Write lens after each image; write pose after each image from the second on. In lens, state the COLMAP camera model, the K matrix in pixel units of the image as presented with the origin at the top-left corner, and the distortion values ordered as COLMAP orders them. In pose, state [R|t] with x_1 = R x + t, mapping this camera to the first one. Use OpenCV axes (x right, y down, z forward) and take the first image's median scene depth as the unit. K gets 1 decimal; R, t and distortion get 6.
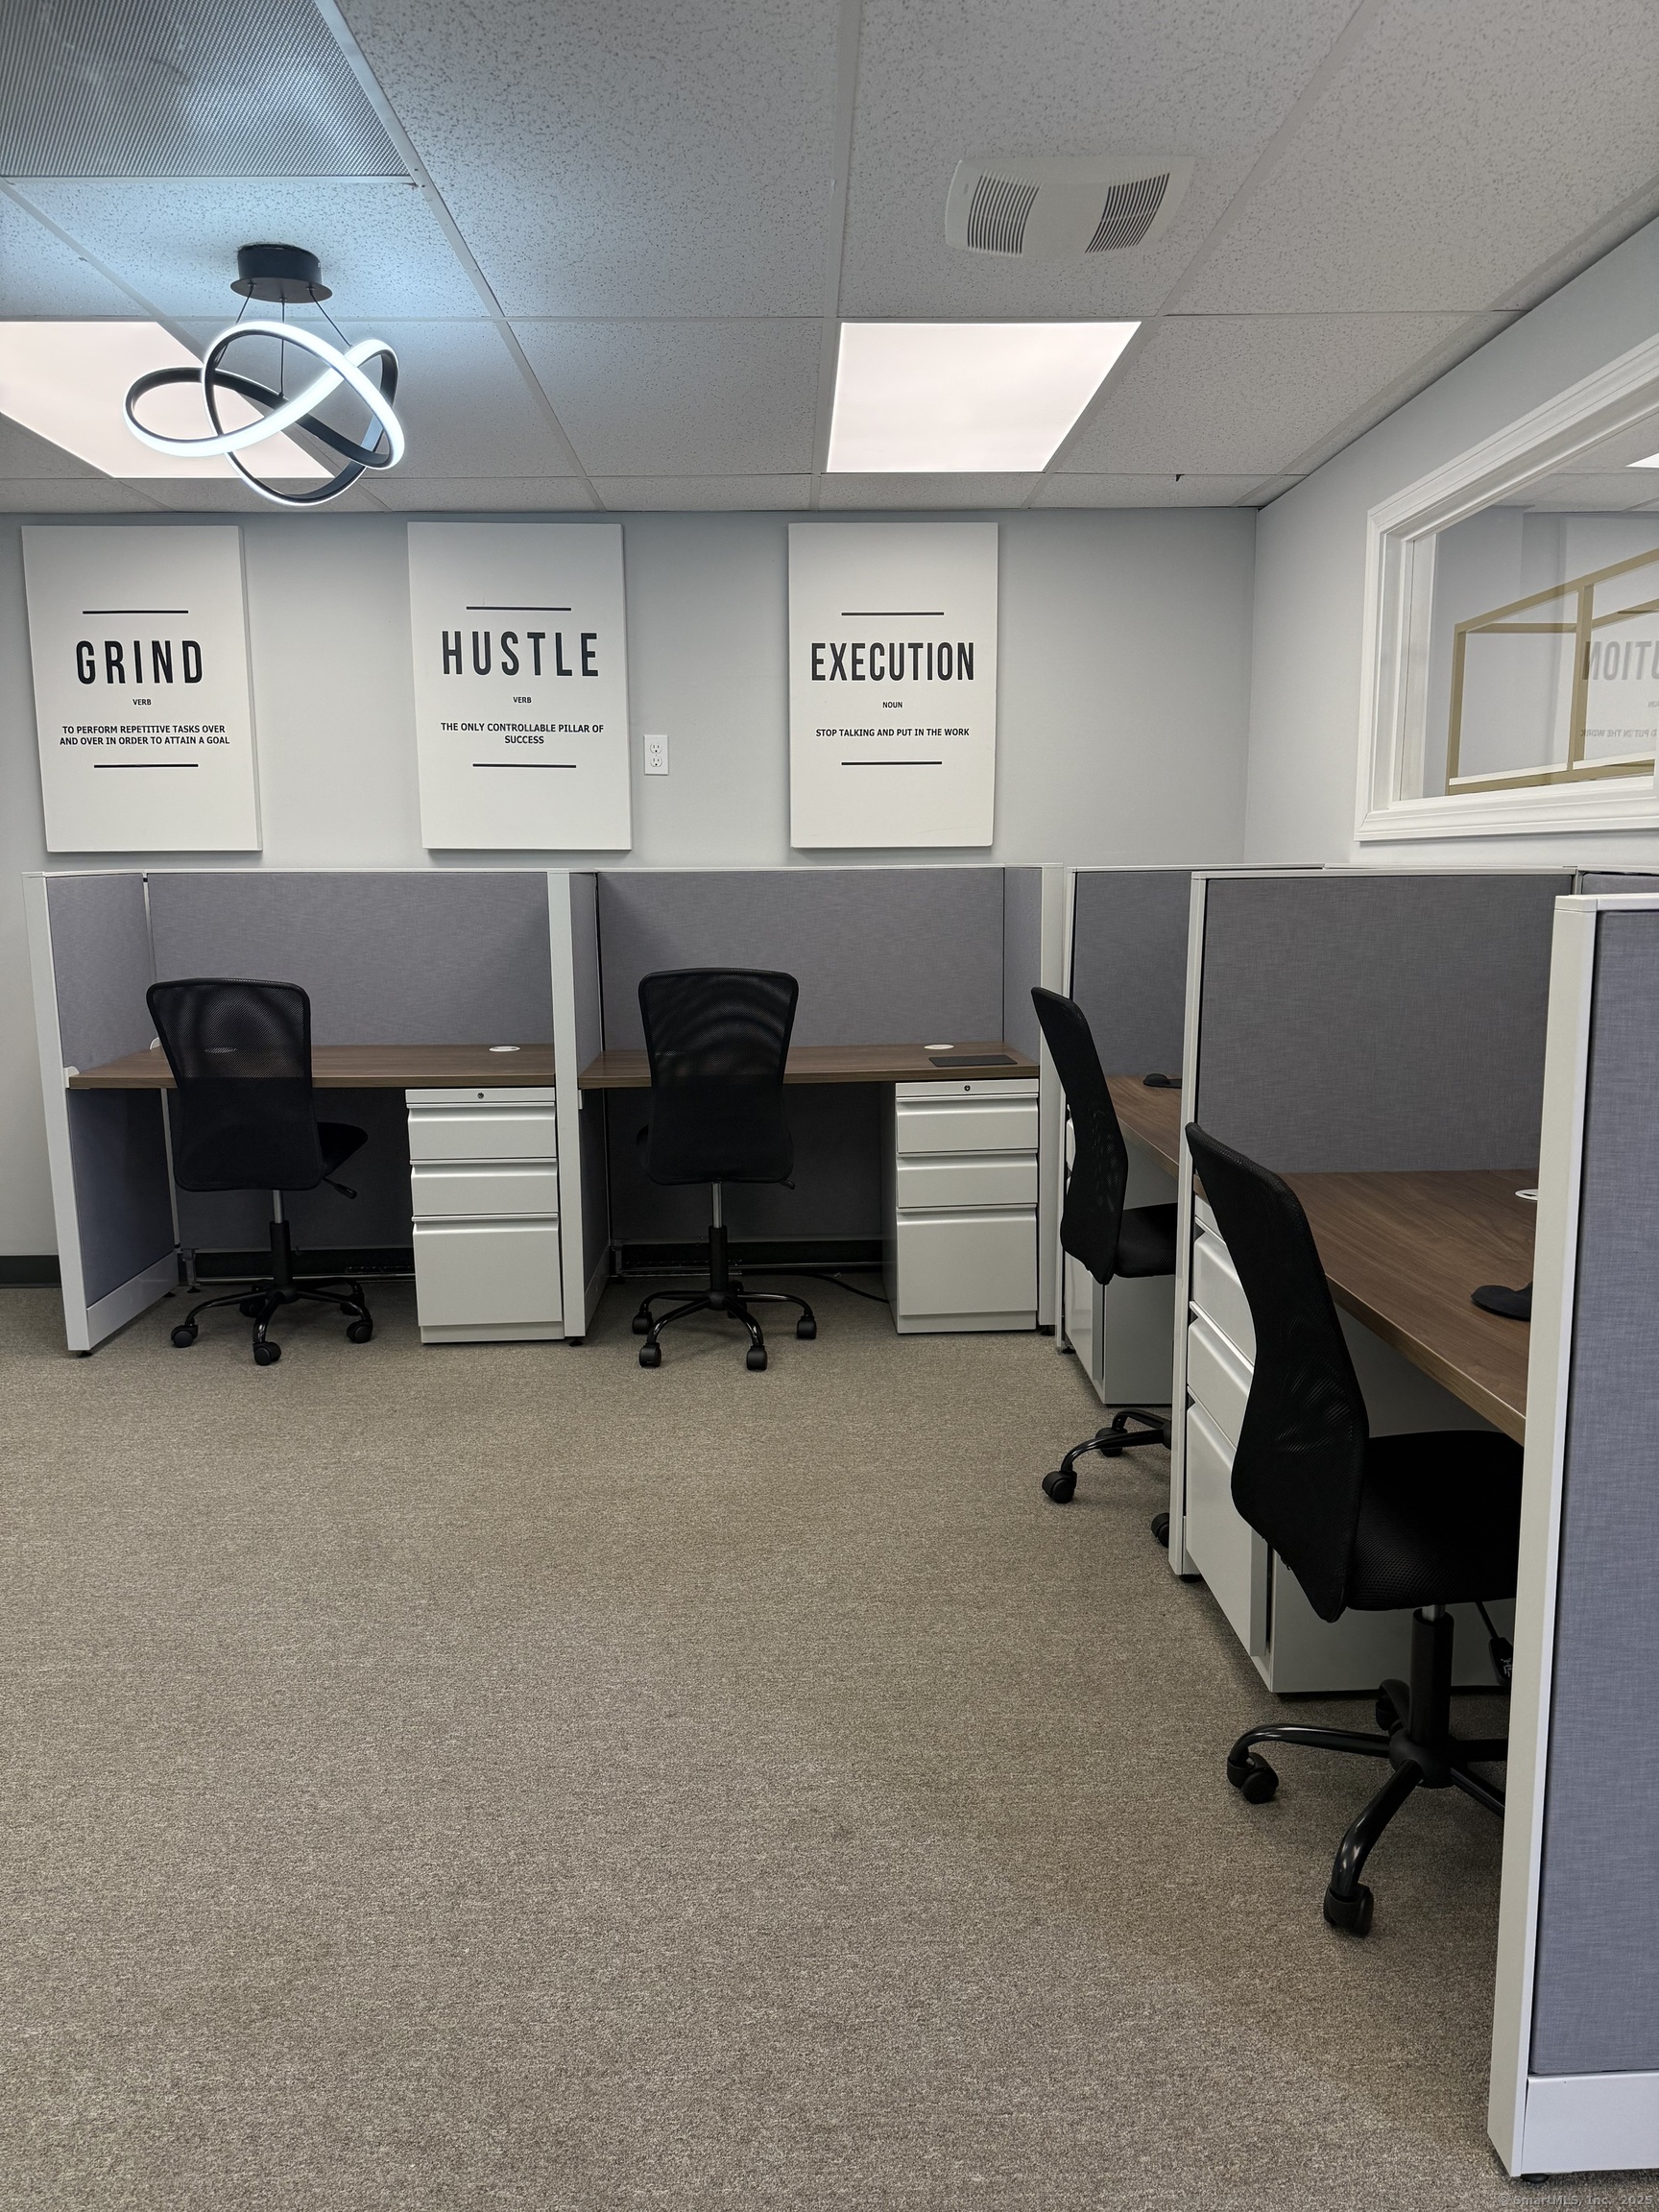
lens RADIAL K [[1539.3, 0, 873.5], [0, 1539.3, 1101.1], [0, 0, 1]] dist [0.075485, -0.089053]
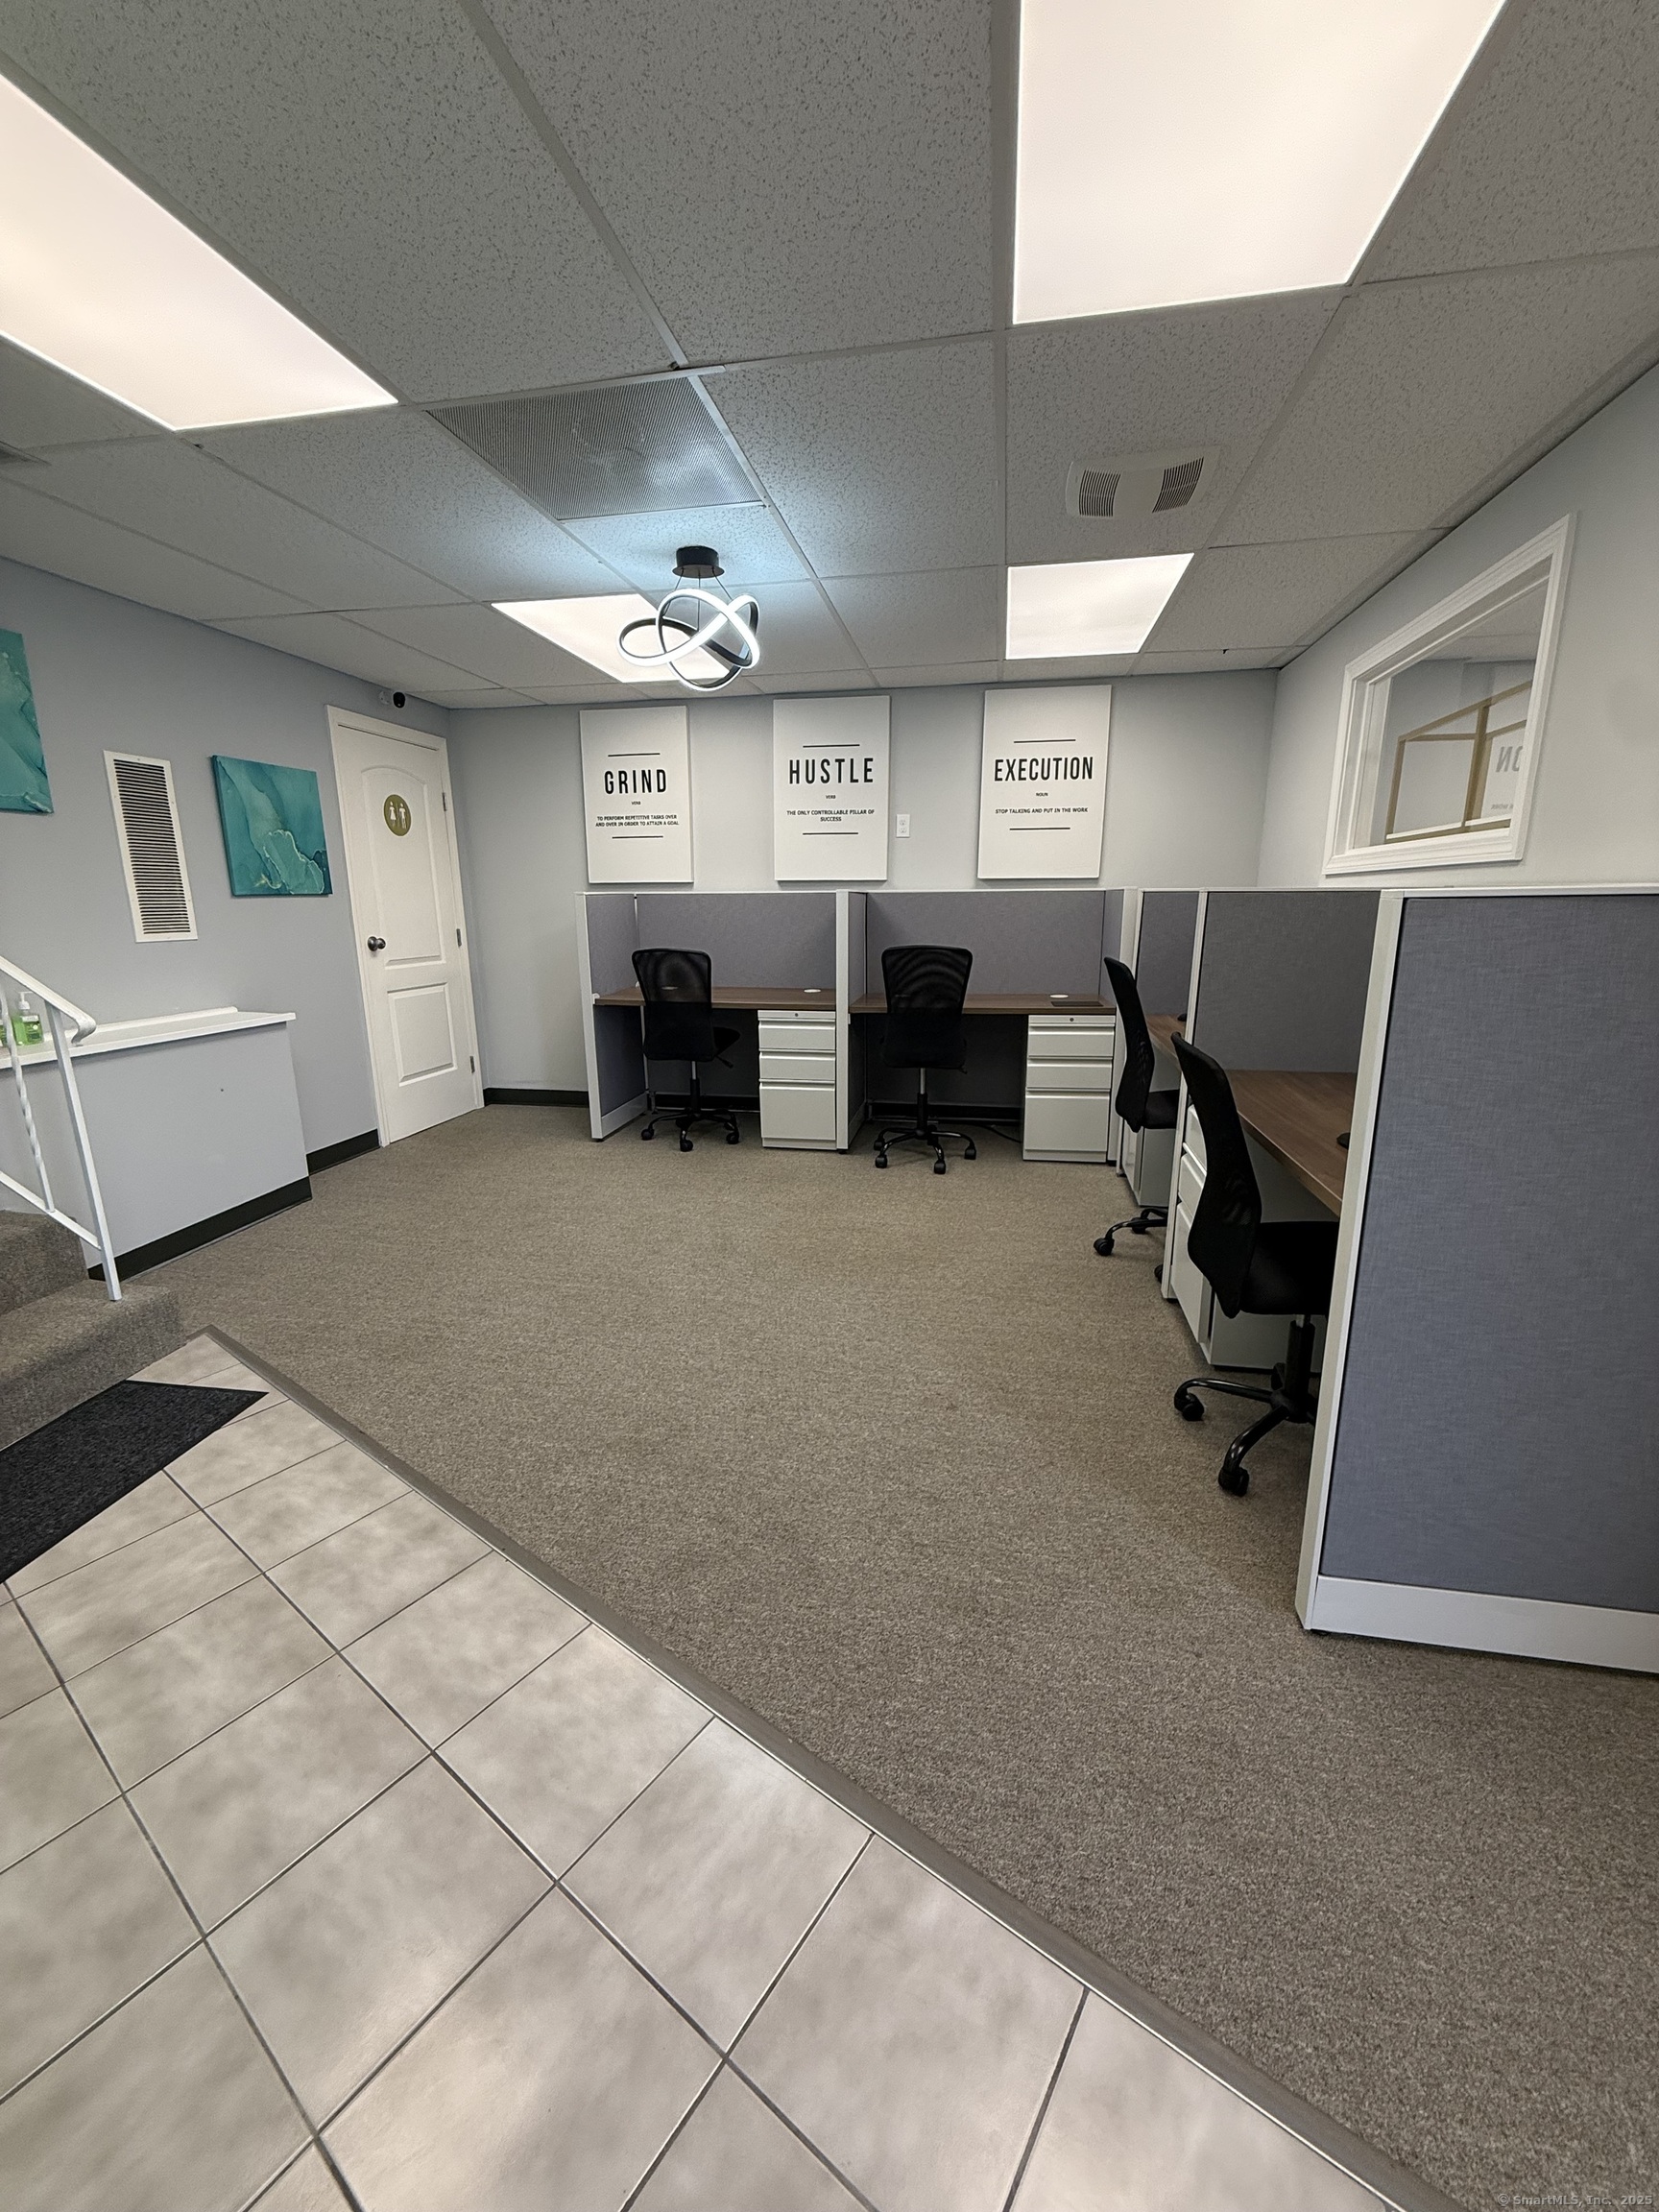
lens RADIAL K [[884.2, 0, 855.4], [0, 884.2, 1090.5], [0, 0, 1]] dist [0.001217, -0.000084]
pose [[0.977340, 0.047939, -0.206176, 0.040846], [-0.034970, 0.997200, 0.066094, 0.016549], [0.208768, -0.057386, 0.976280, -0.018732]]
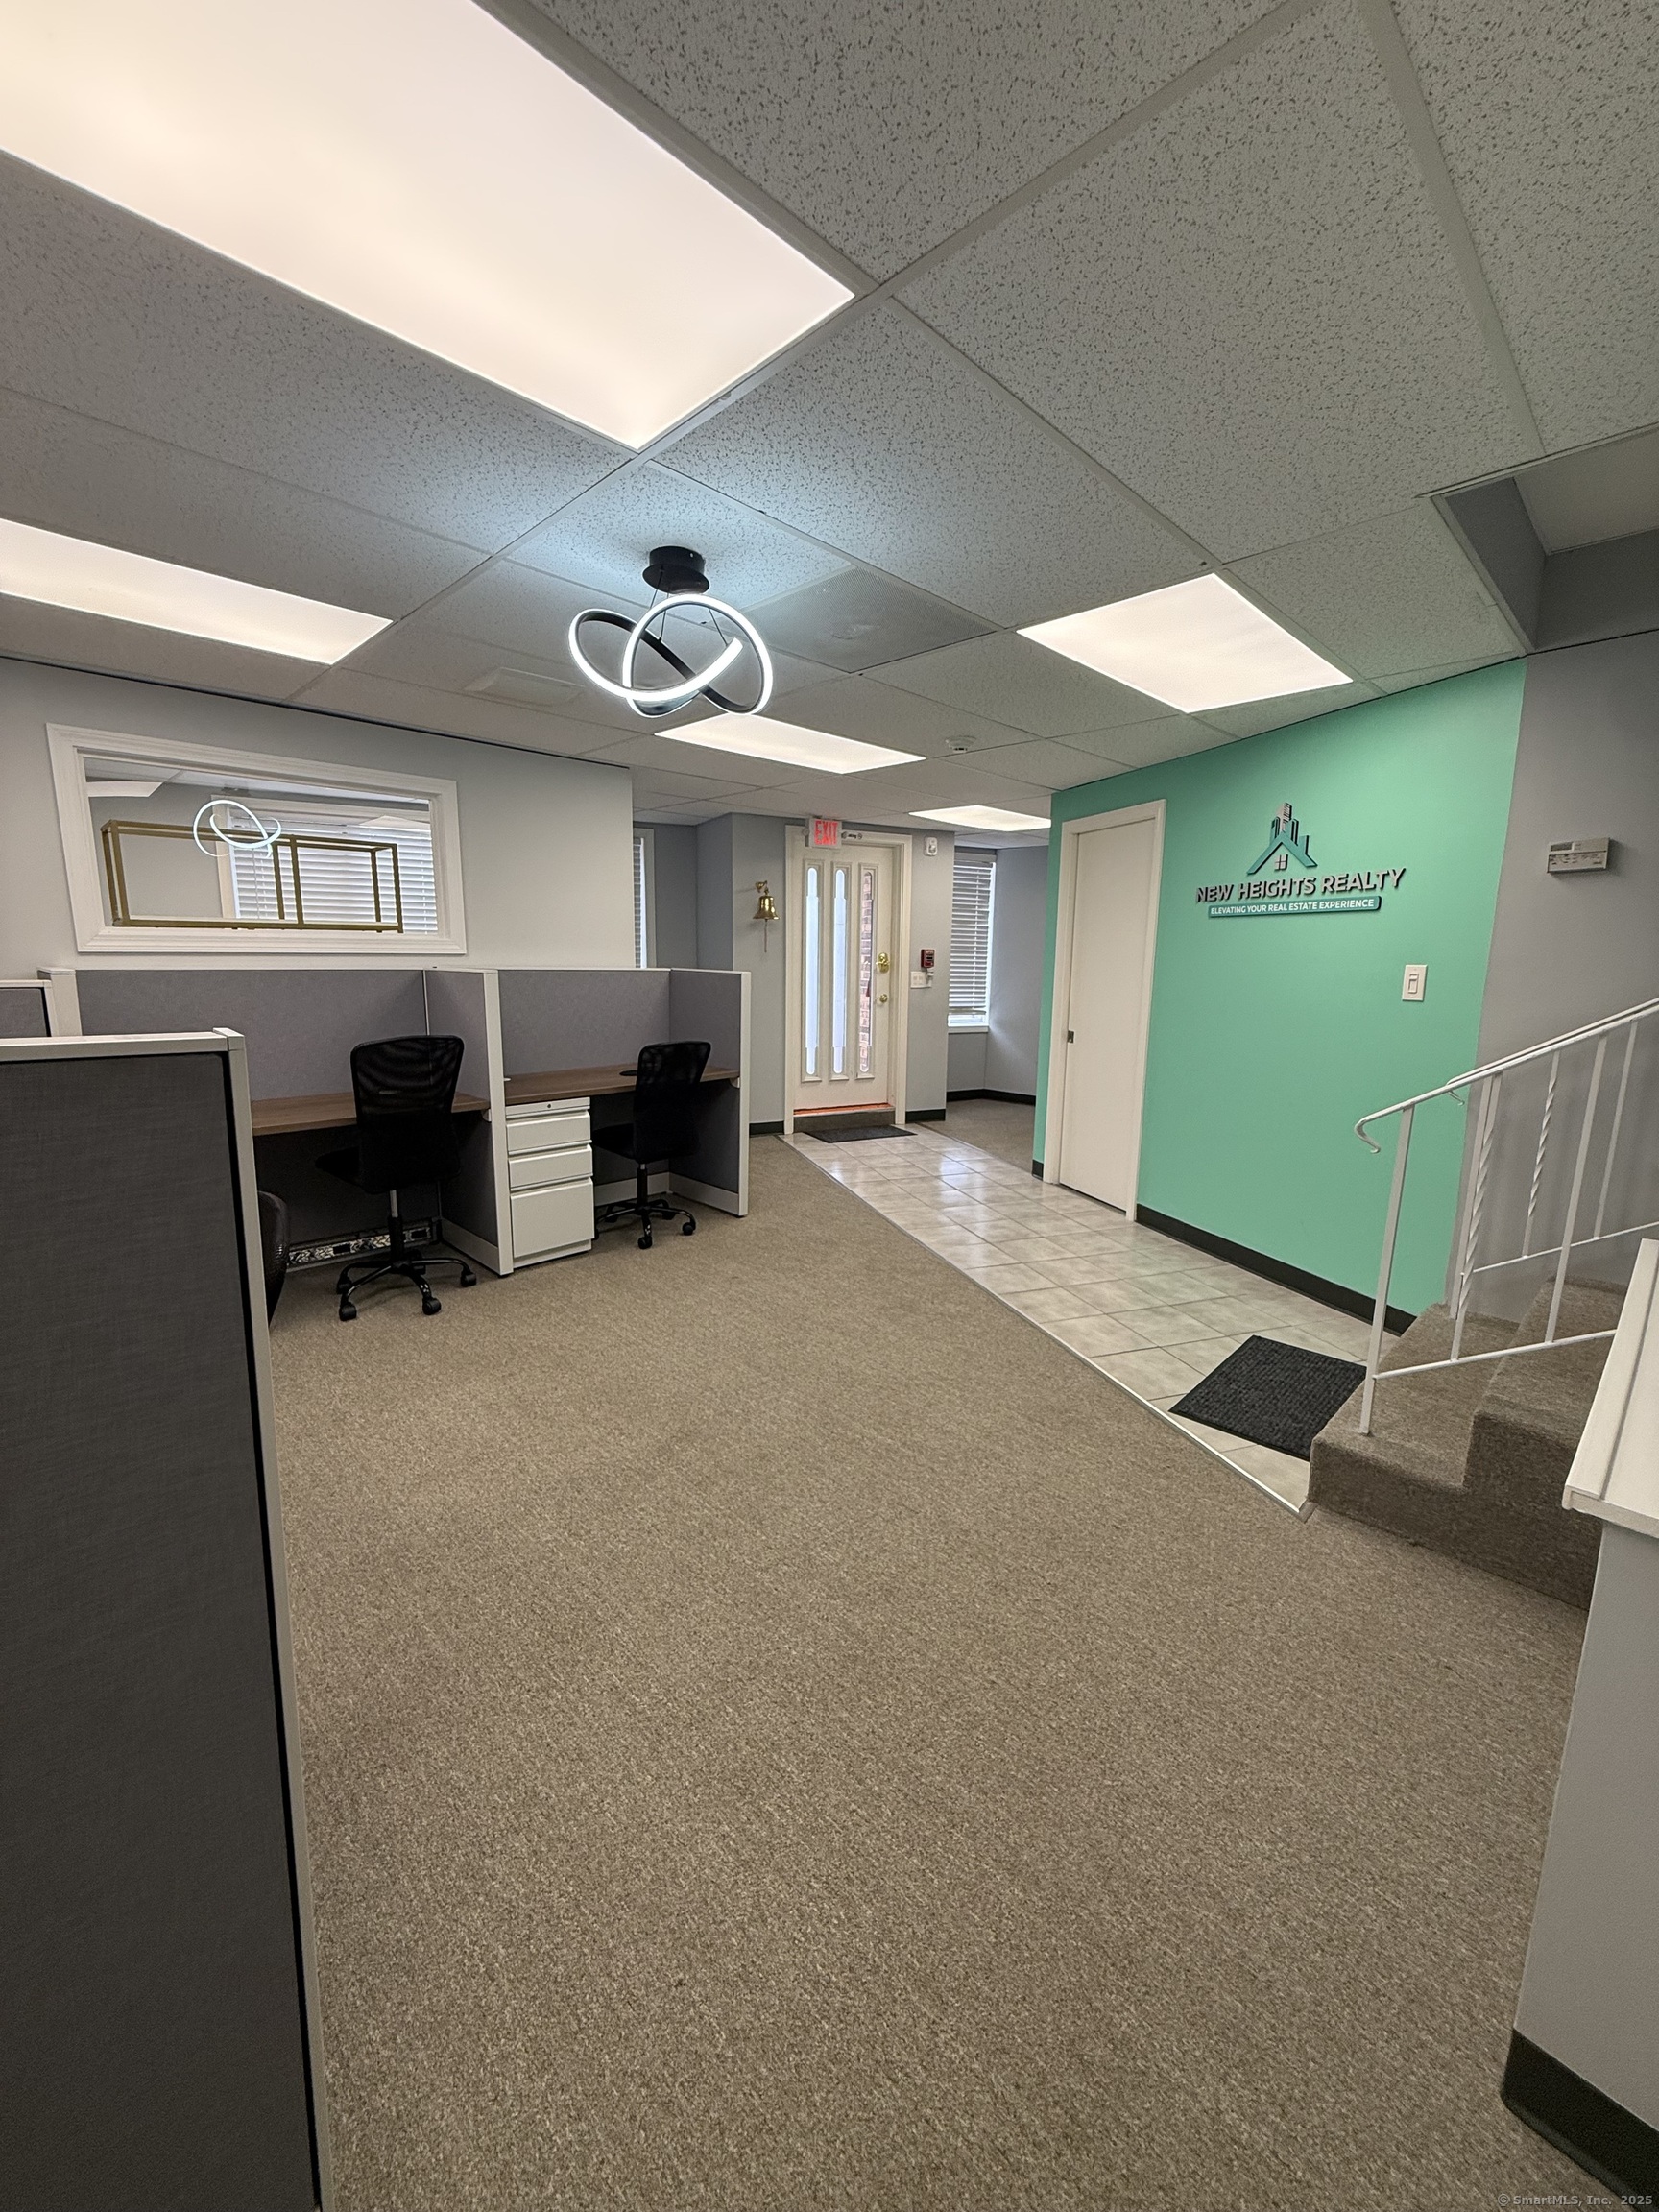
lens RADIAL K [[877.6, 0, 829.5], [0, 877.6, 1106.0], [0, 0, 1]] dist [0.003761, 0.000309]
pose [[-0.672447, -0.128238, 0.728951, -0.831474], [0.105237, 0.958304, 0.265666, -0.179831], [-0.732625, 0.255359, -0.630914, 1.139415]]
